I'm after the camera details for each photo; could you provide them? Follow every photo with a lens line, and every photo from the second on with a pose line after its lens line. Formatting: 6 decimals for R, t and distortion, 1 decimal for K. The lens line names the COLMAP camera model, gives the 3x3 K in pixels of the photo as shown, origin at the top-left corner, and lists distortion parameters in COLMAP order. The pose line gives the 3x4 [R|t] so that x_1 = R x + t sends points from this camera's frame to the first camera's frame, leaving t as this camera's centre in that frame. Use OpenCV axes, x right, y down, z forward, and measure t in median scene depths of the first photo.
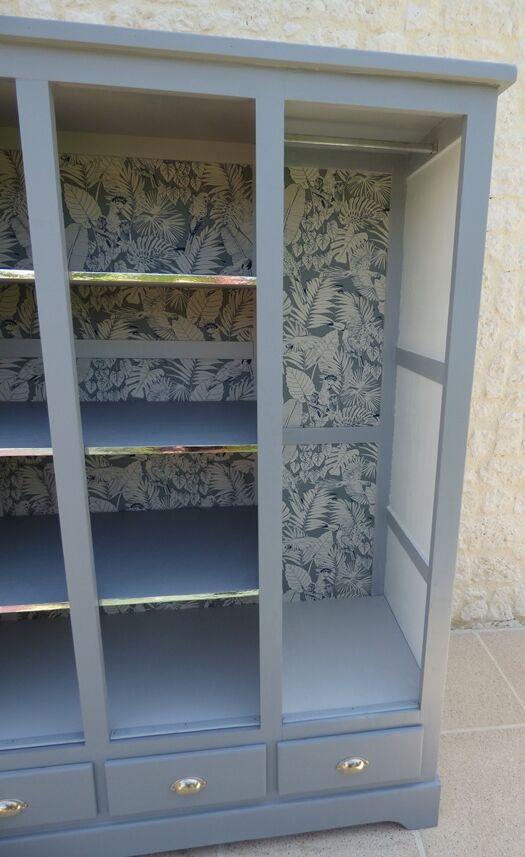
lens RADIAL K [[509.3, 0, 324.9], [0, 509.3, 427.2], [0, 0, 1]] dist [-0.014738, 0.003790]
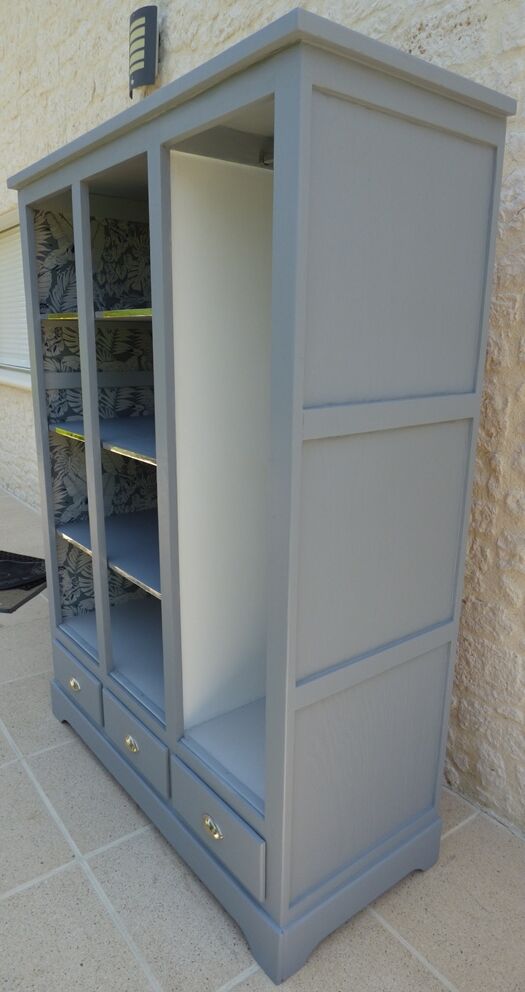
lens RADIAL K [[634.1, 0, 261.2], [0, 634.1, 506.0], [0, 0, 1]] dist [-0.011556, -0.000962]
pose [[0.491972, 0.207235, -0.845587, 0.801970], [-0.202518, 0.971855, 0.120354, -0.056116], [0.846729, 0.112036, 0.520094, 0.336241]]
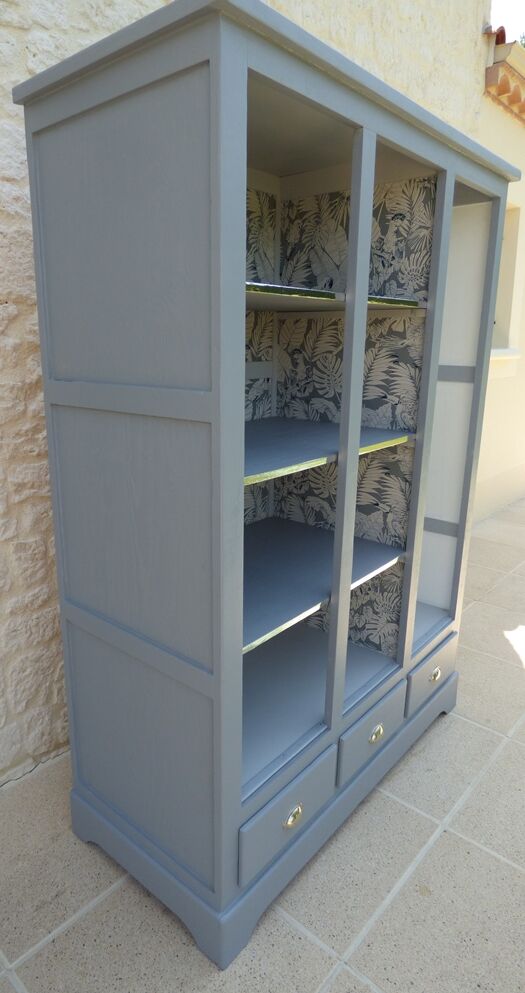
lens RADIAL K [[595.4, 0, 220.5], [0, 595.4, 495.8], [0, 0, 1]] dist [-0.014679, 0.000769]
pose [[0.775457, -0.186611, 0.603193, -1.021182], [0.165784, 0.981985, 0.090669, -0.020732], [-0.609247, 0.029690, 0.792425, 0.081823]]
